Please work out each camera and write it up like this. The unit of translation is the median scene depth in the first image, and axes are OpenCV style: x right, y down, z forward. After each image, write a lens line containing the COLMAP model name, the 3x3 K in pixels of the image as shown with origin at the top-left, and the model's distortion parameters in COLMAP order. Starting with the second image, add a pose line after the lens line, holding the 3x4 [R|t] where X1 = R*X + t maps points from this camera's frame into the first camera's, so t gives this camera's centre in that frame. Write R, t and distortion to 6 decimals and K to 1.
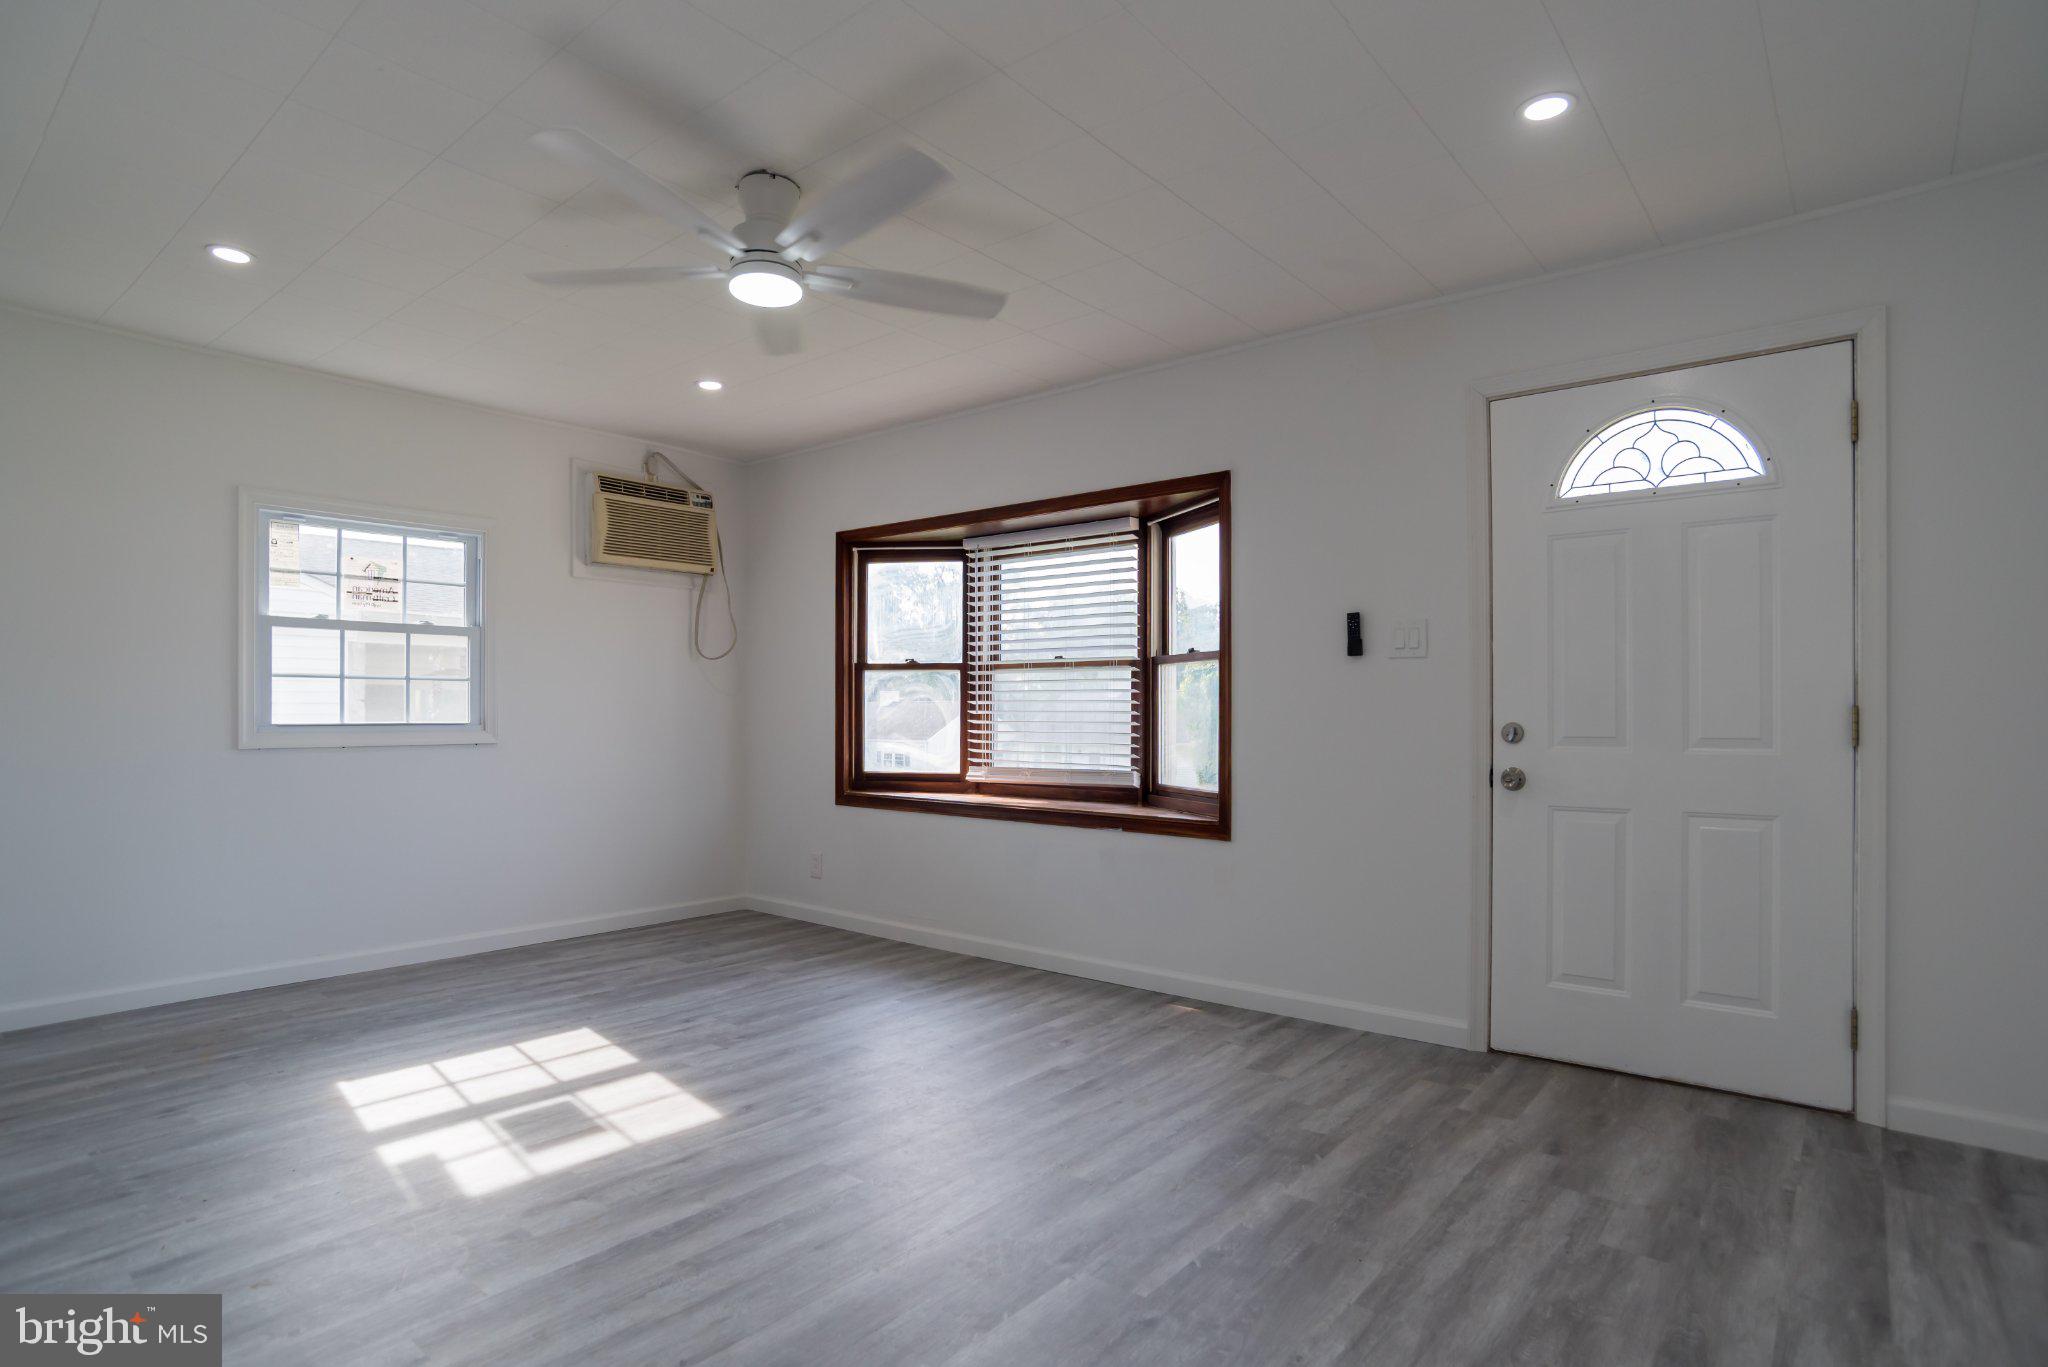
lens RADIAL K [[1061.1, 0, 1023.4], [0, 1061.1, 739.7], [0, 0, 1]] dist [-0.061843, 0.000242]
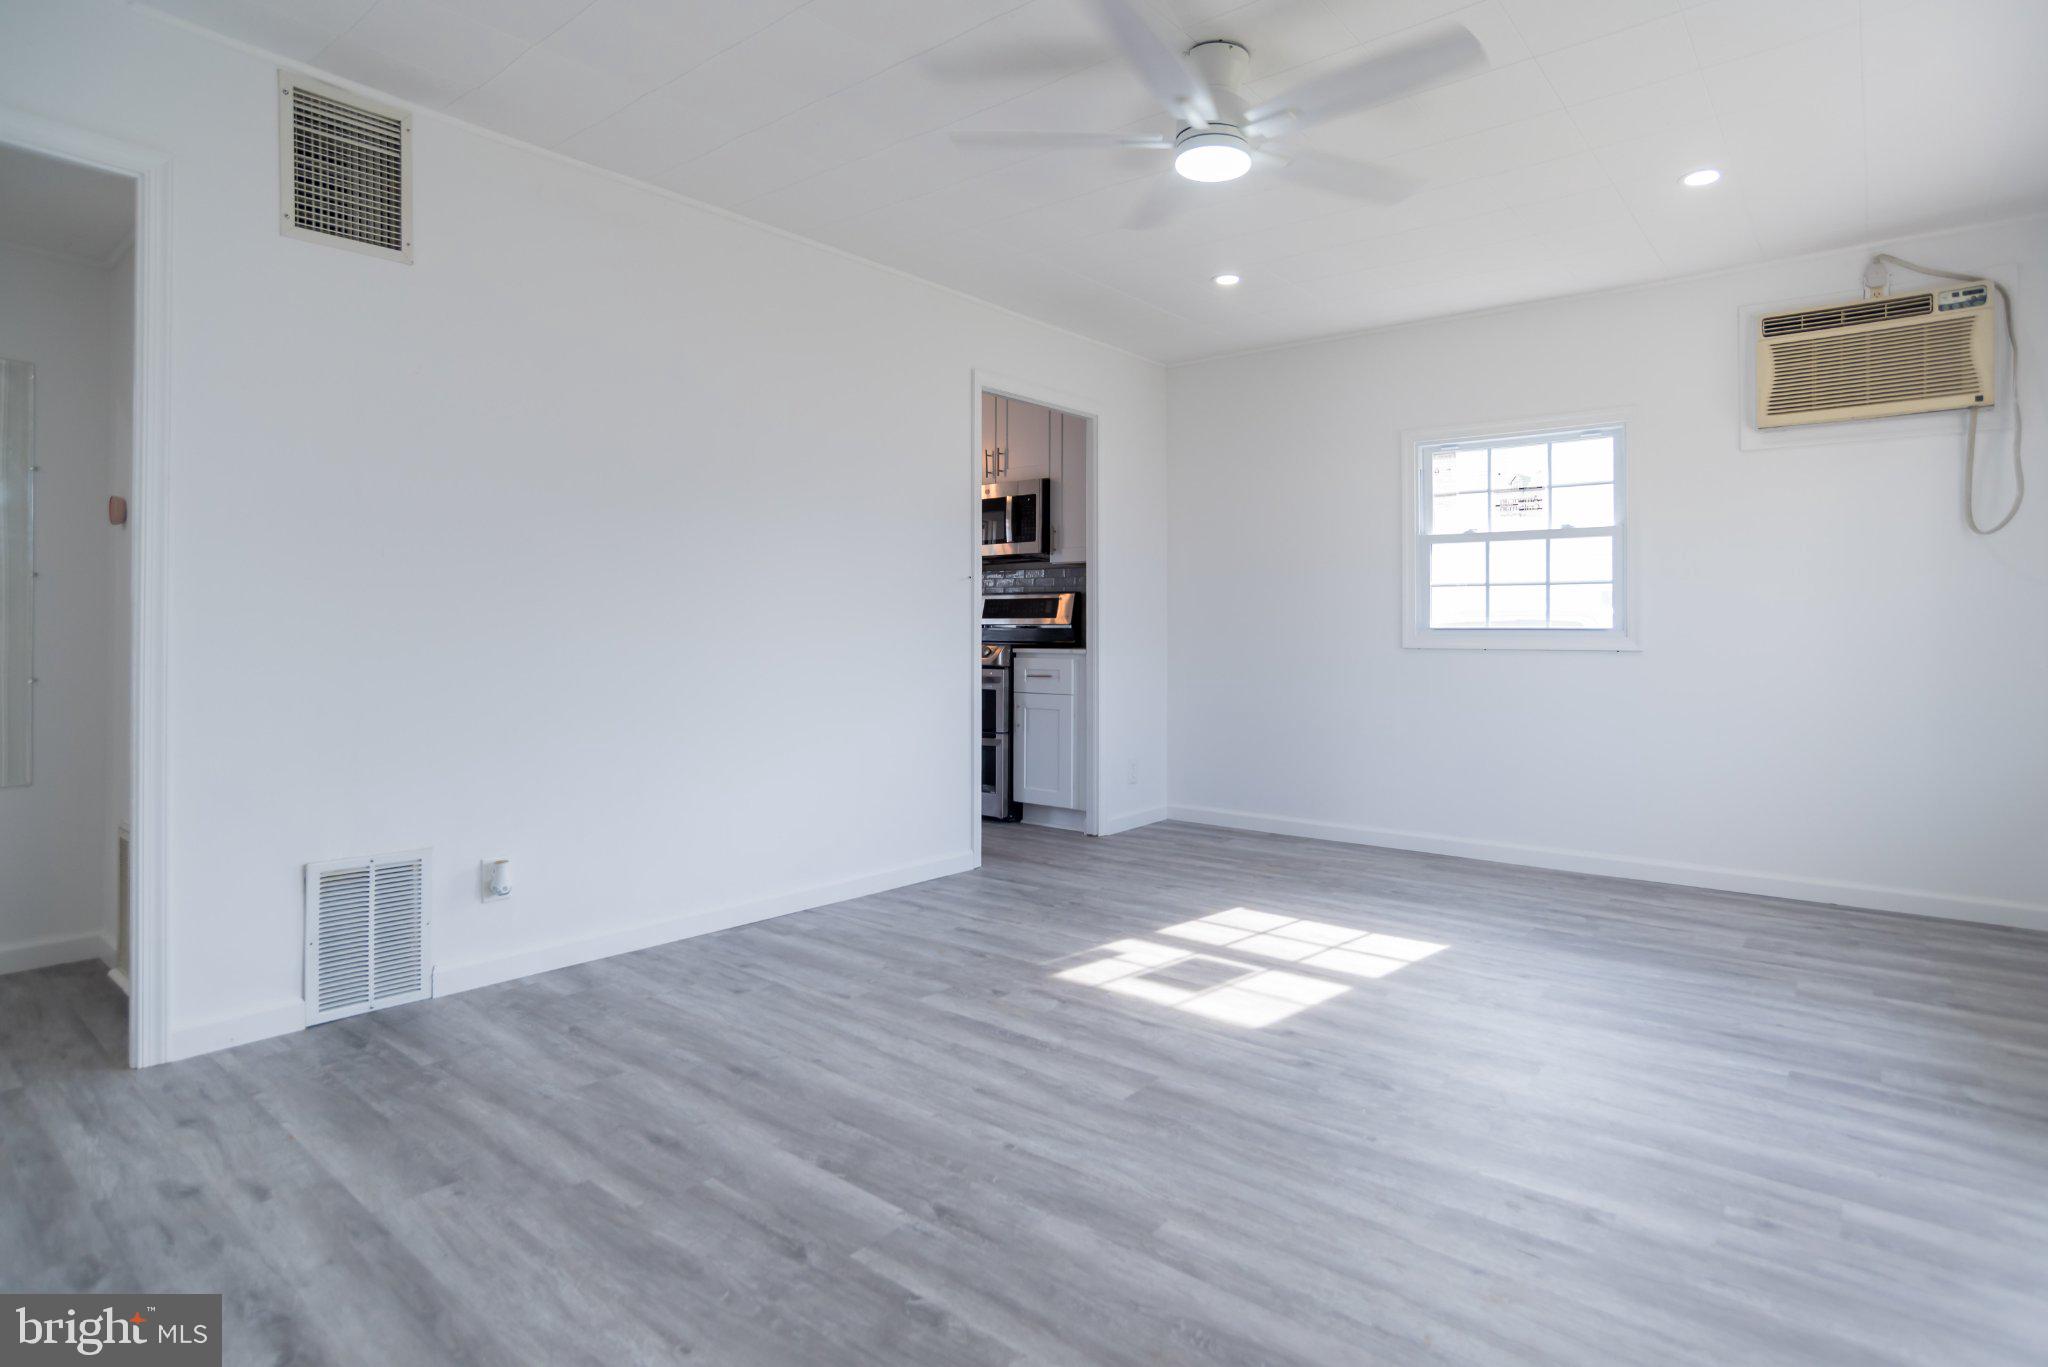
lens RADIAL K [[1067.6, 0, 1031.4], [0, 1067.6, 662.6], [0, 0, 1]] dist [-0.079137, 0.039000]
pose [[-0.004374, 0.027904, -0.999601, 0.472126], [-0.027023, 0.999242, 0.028013, 0.003053], [0.999625, 0.027135, -0.003617, 0.550011]]
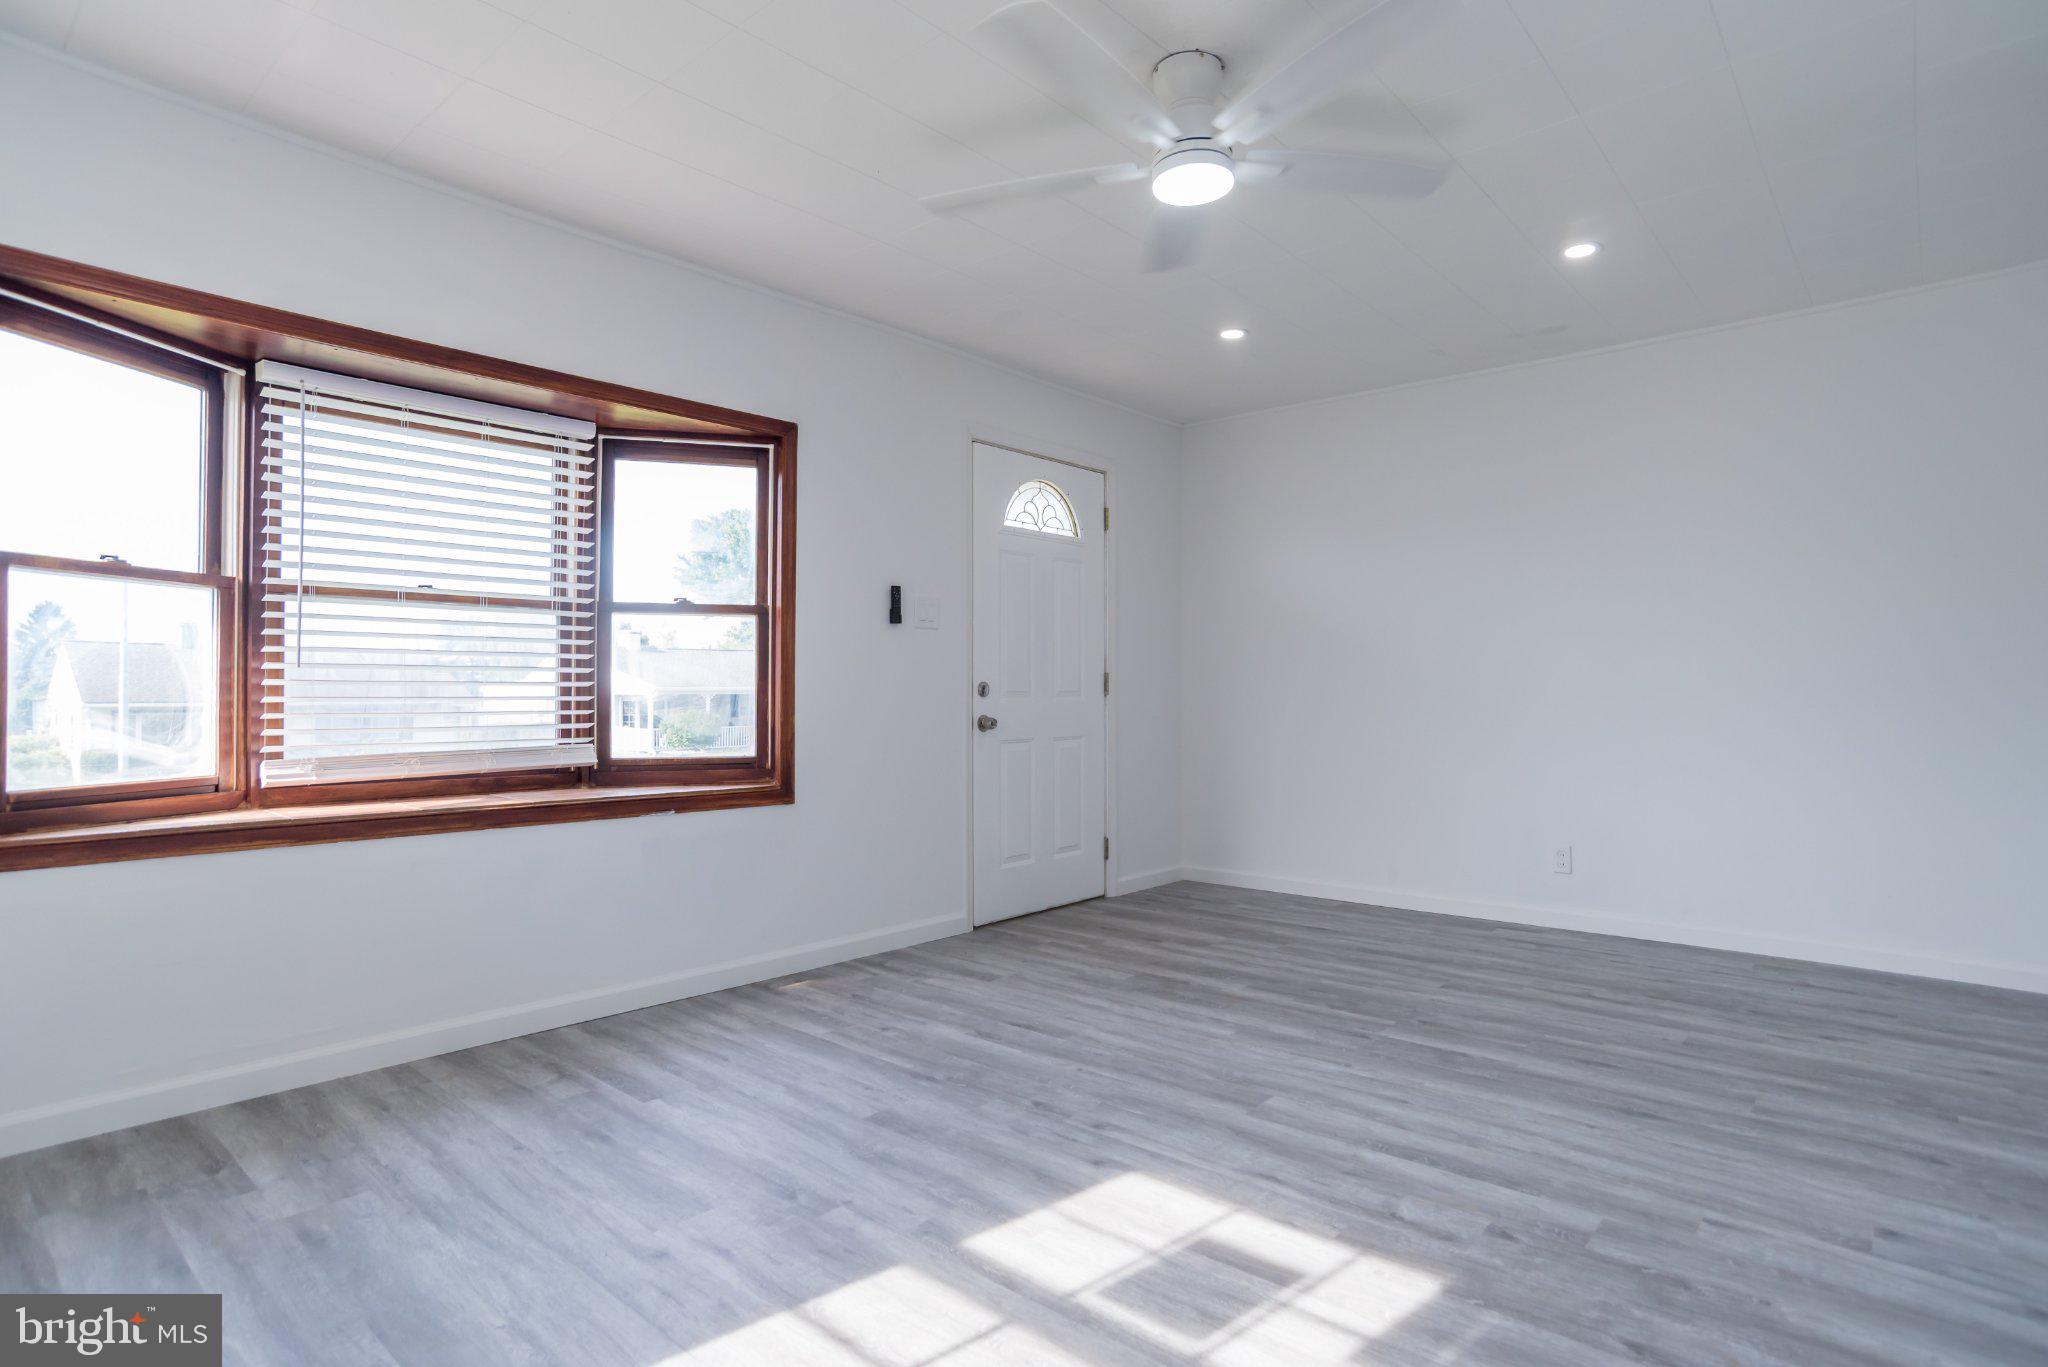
lens RADIAL K [[1067.6, 0, 1031.4], [0, 1067.6, 662.6], [0, 0, 1]] dist [-0.079137, 0.039000]
pose [[0.030974, 0.022223, 0.999273, -0.760908], [0.023279, 0.999466, -0.022949, -0.005980], [-0.999249, 0.023973, 0.030440, 0.729548]]
